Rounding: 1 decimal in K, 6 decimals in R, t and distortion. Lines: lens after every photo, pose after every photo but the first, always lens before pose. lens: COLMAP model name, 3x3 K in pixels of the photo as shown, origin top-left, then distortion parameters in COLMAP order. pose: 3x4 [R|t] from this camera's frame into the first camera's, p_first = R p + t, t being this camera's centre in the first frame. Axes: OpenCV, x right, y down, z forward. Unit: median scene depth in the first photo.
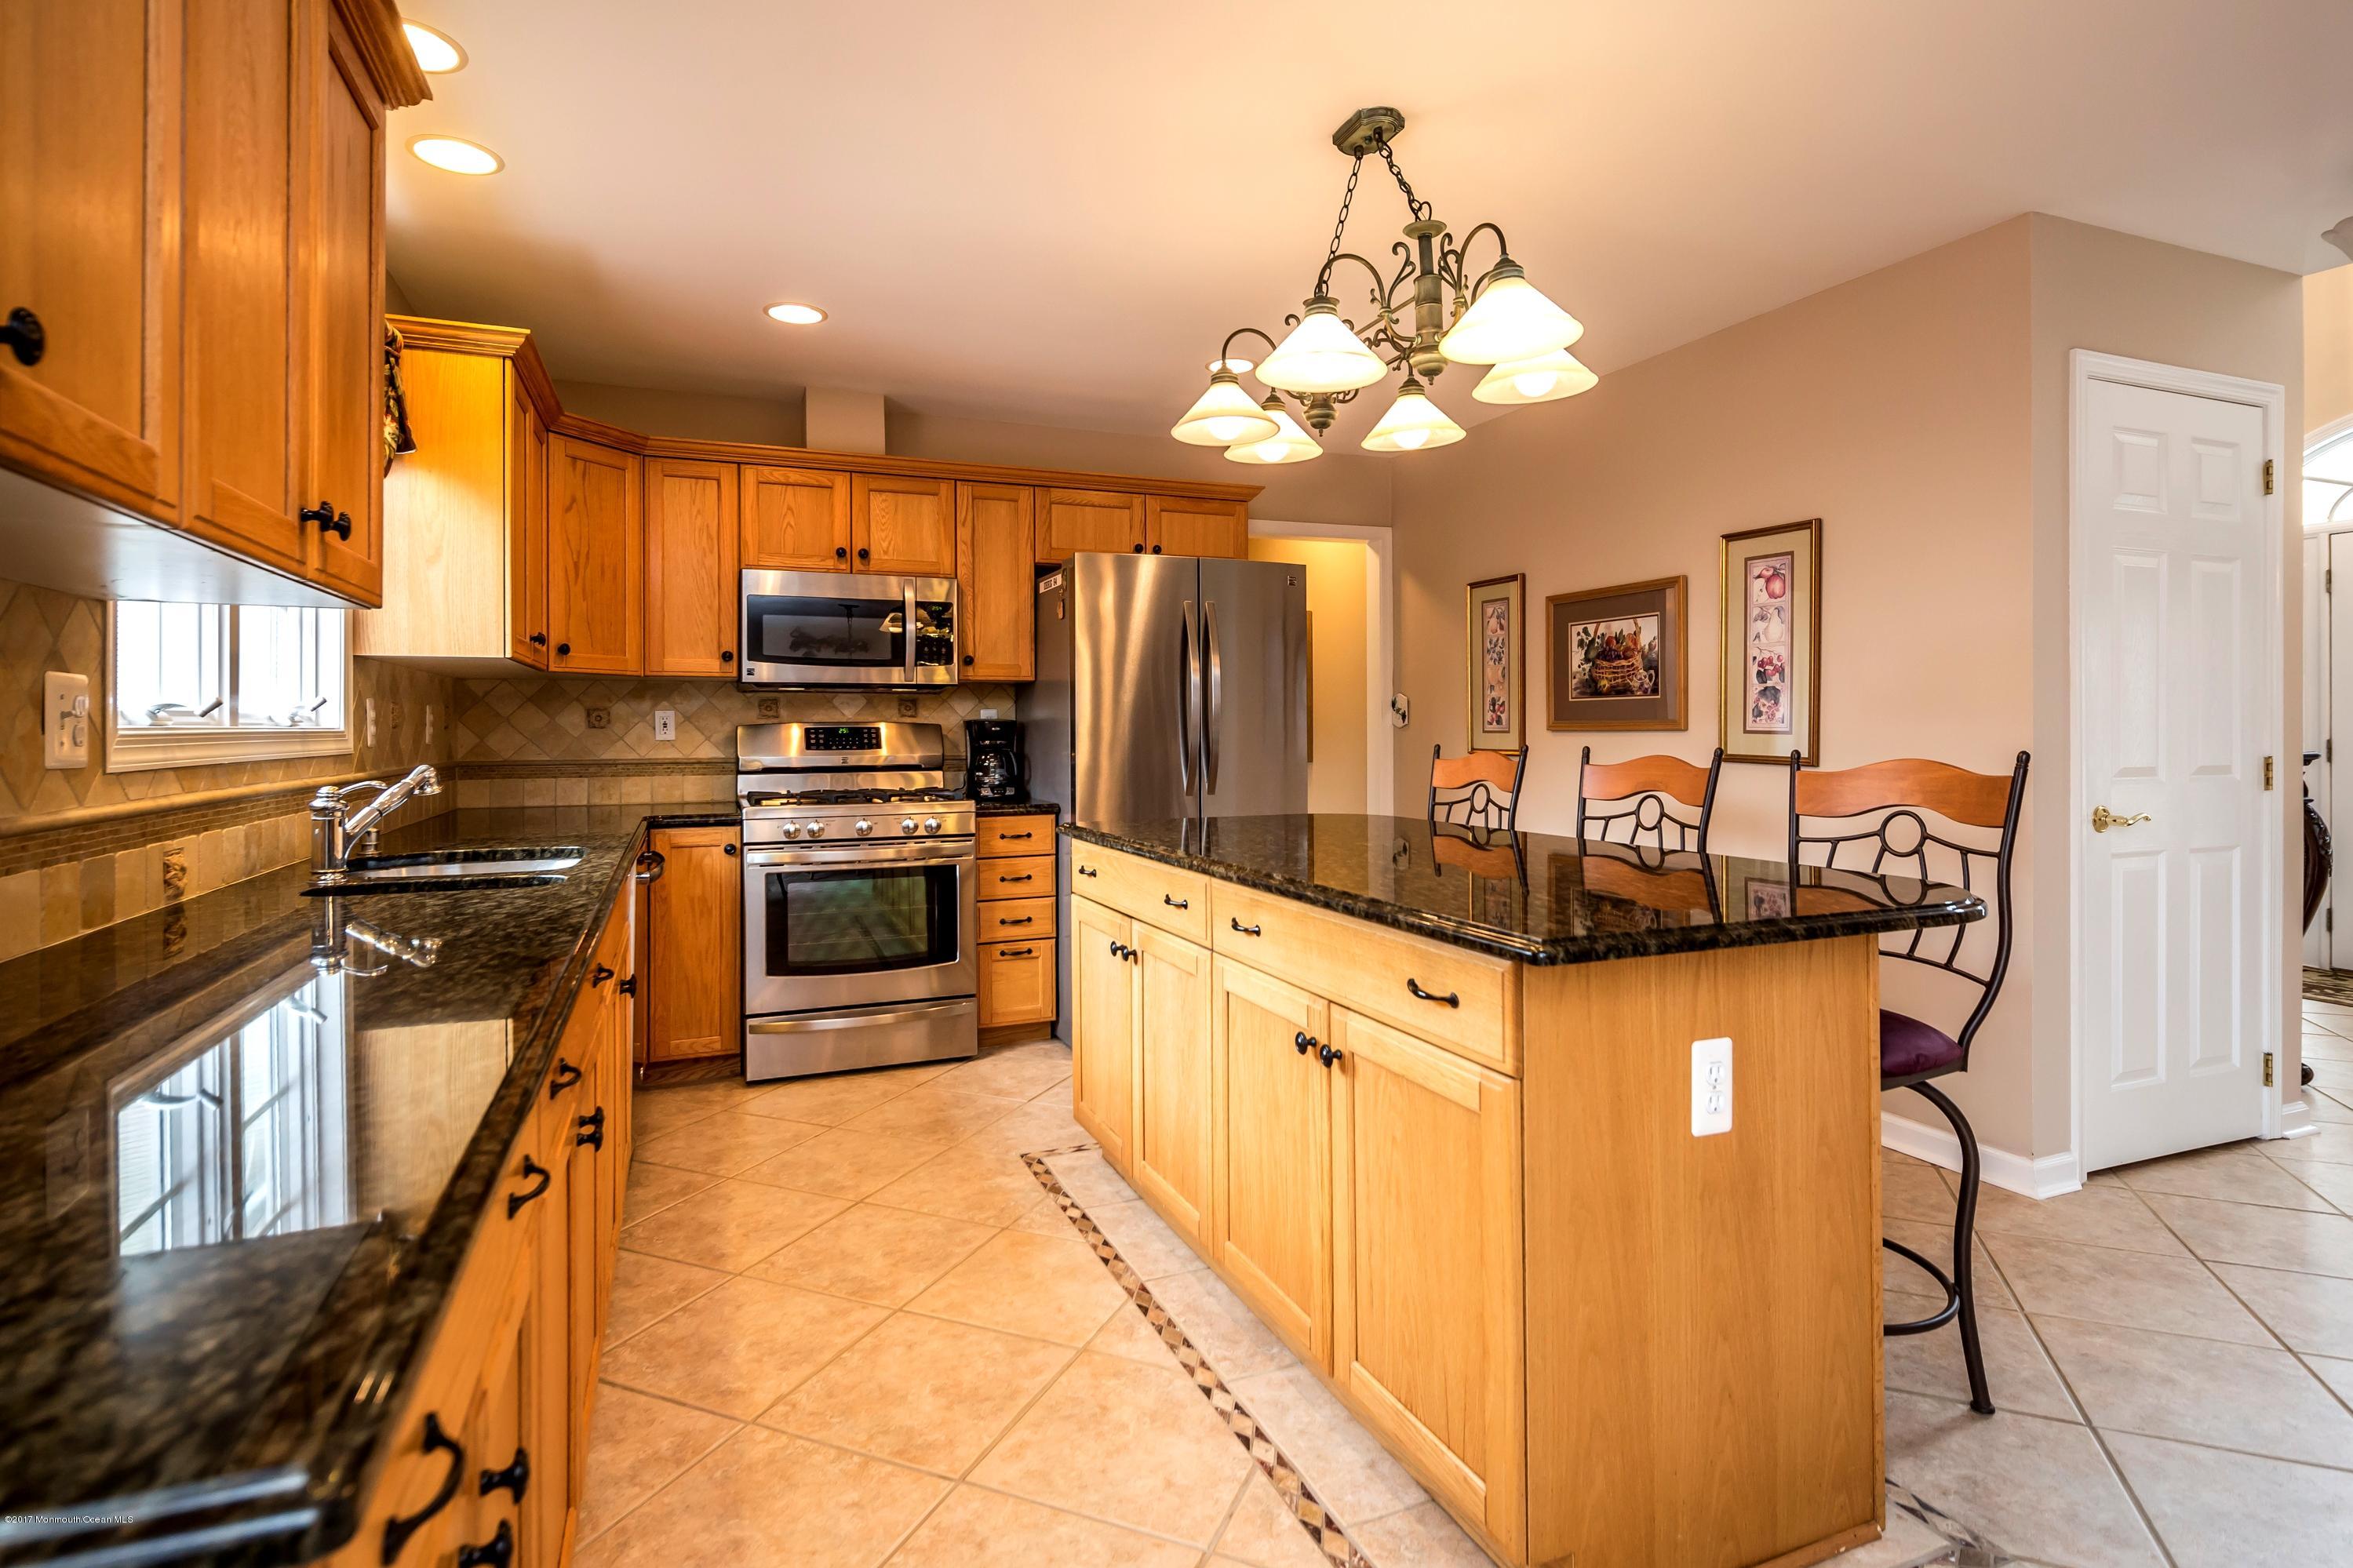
lens RADIAL K [[1173.1, 0, 1161.4], [0, 1173.1, 737.5], [0, 0, 1]] dist [0.000074, -0.000967]
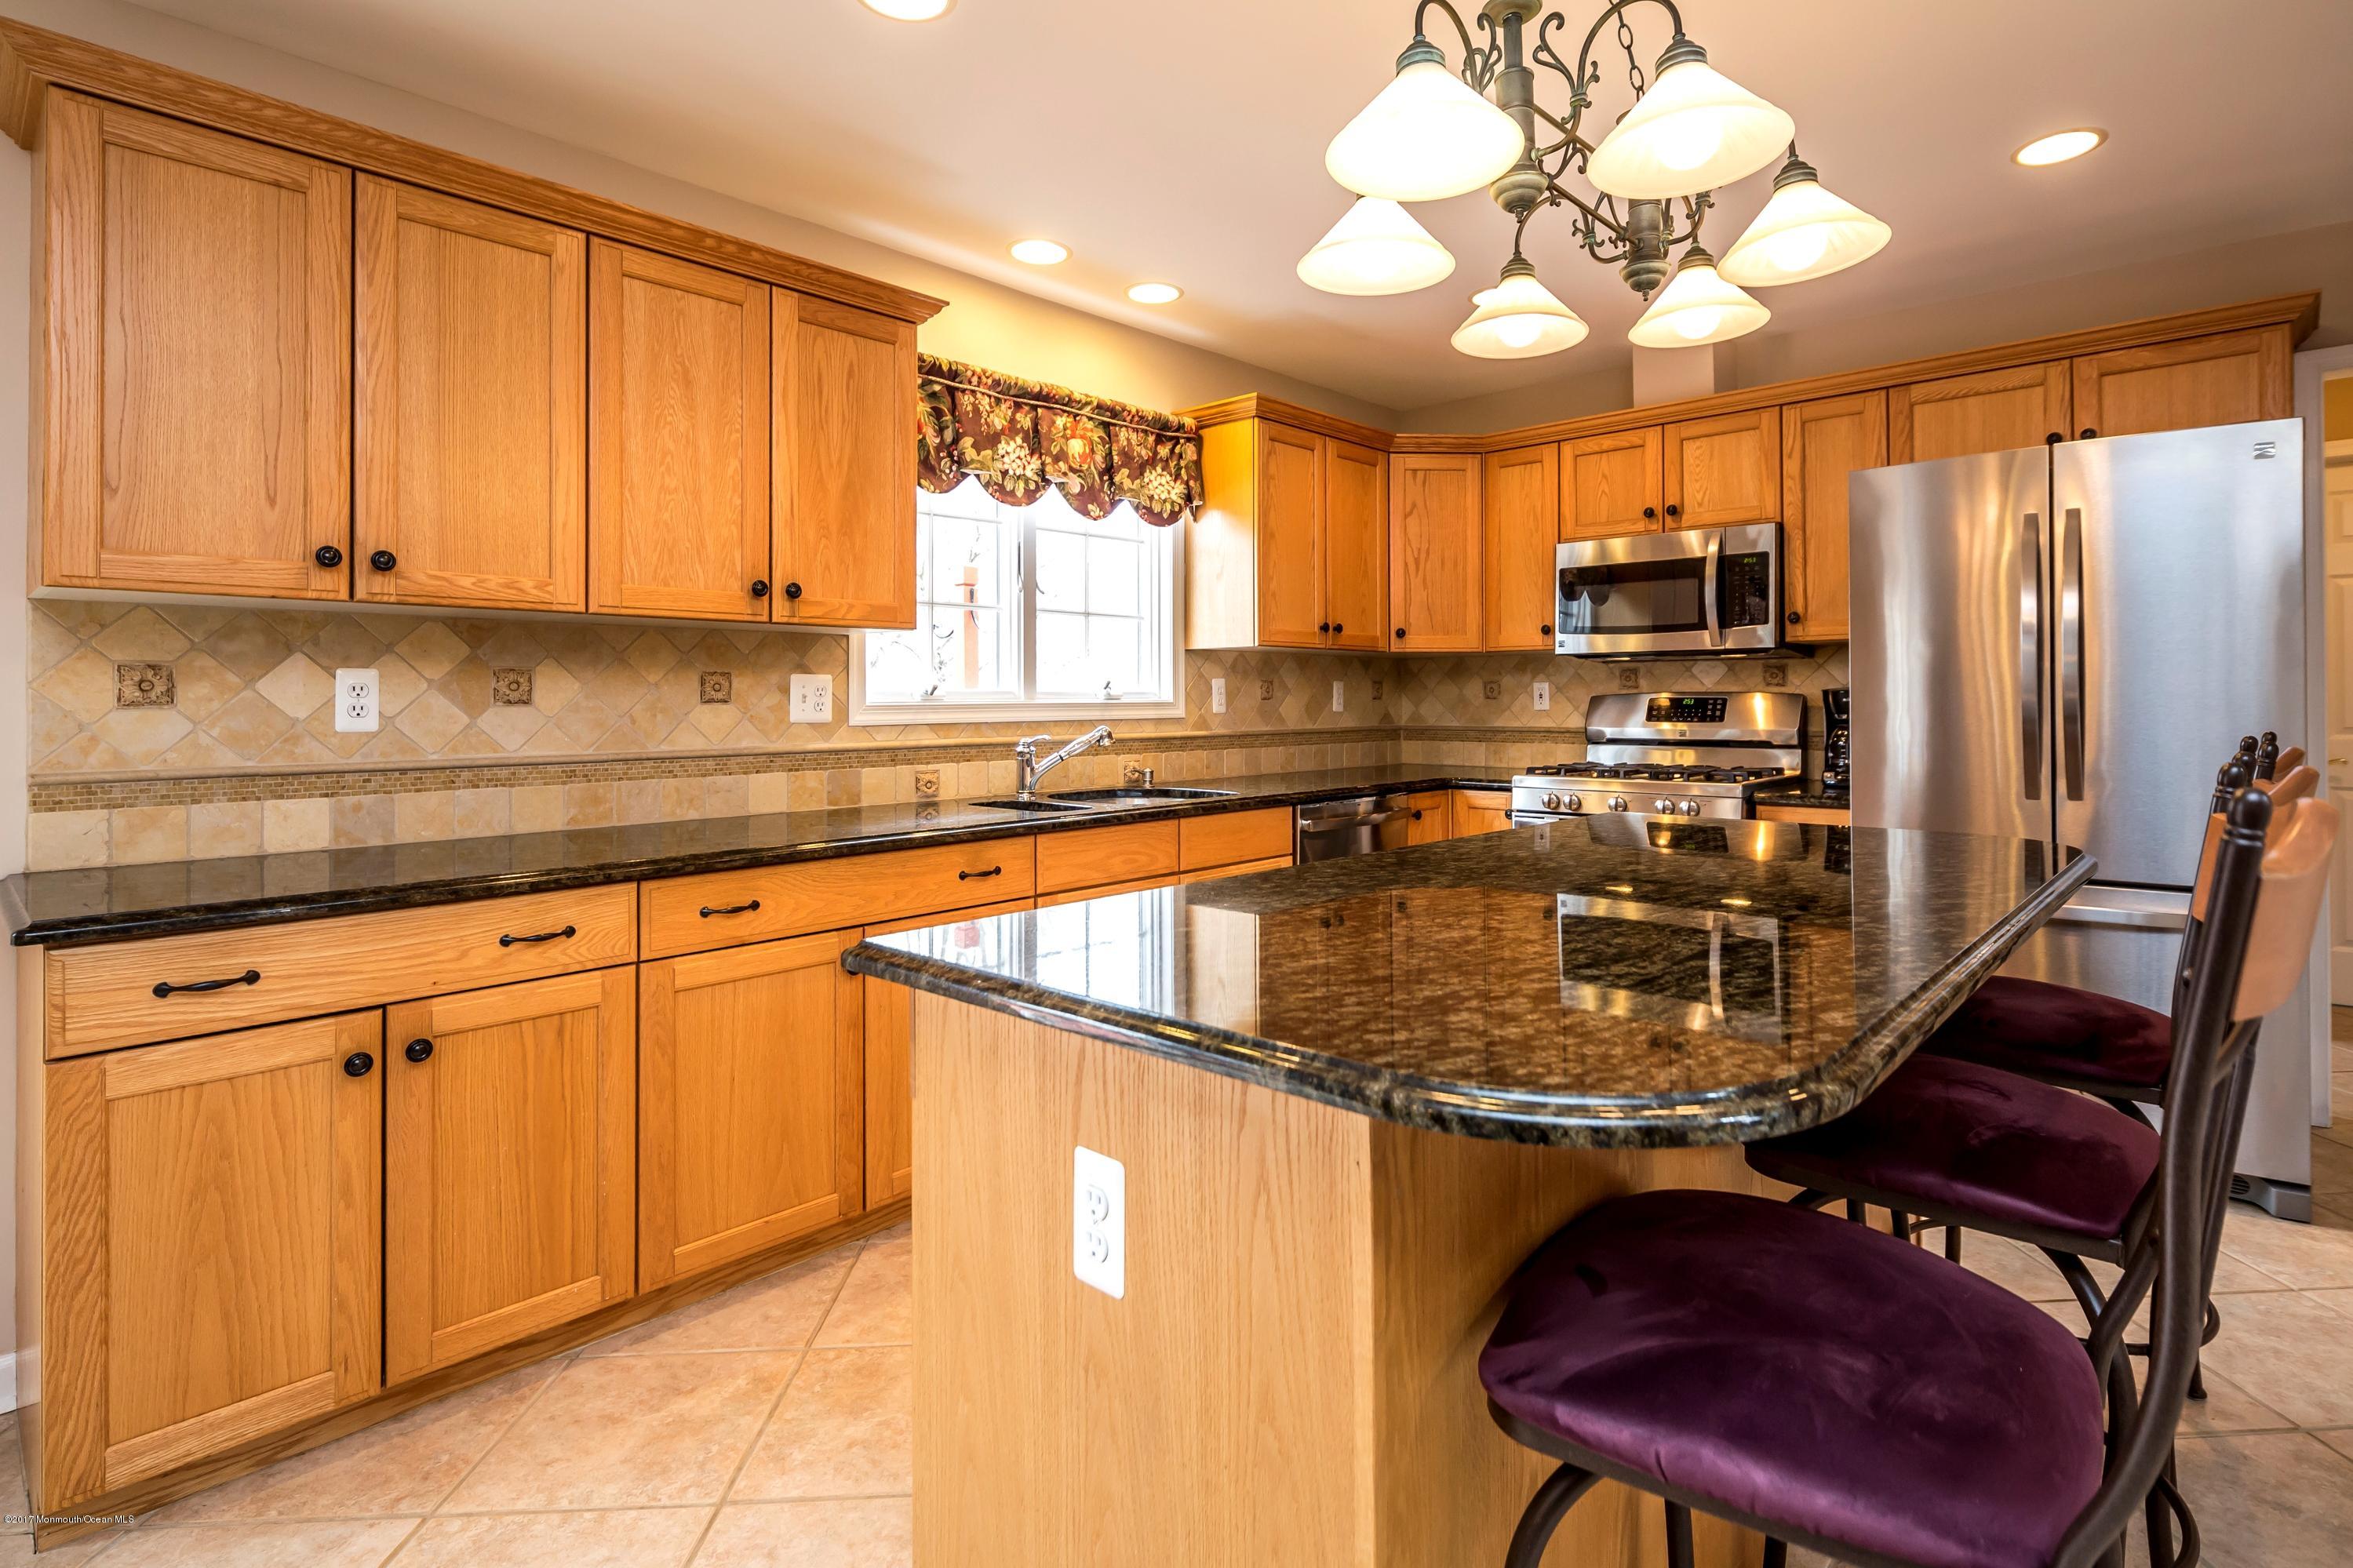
lens RADIAL K [[1173.1, 0, 1239.5], [0, 1173.1, 698.2], [0, 0, 1]] dist [0.000074, -0.000967]
pose [[0.442401, -0.000117, -0.896817, 0.426639], [-0.004331, 0.999988, -0.002267, -0.004968], [0.896807, 0.004887, 0.442395, 0.286988]]
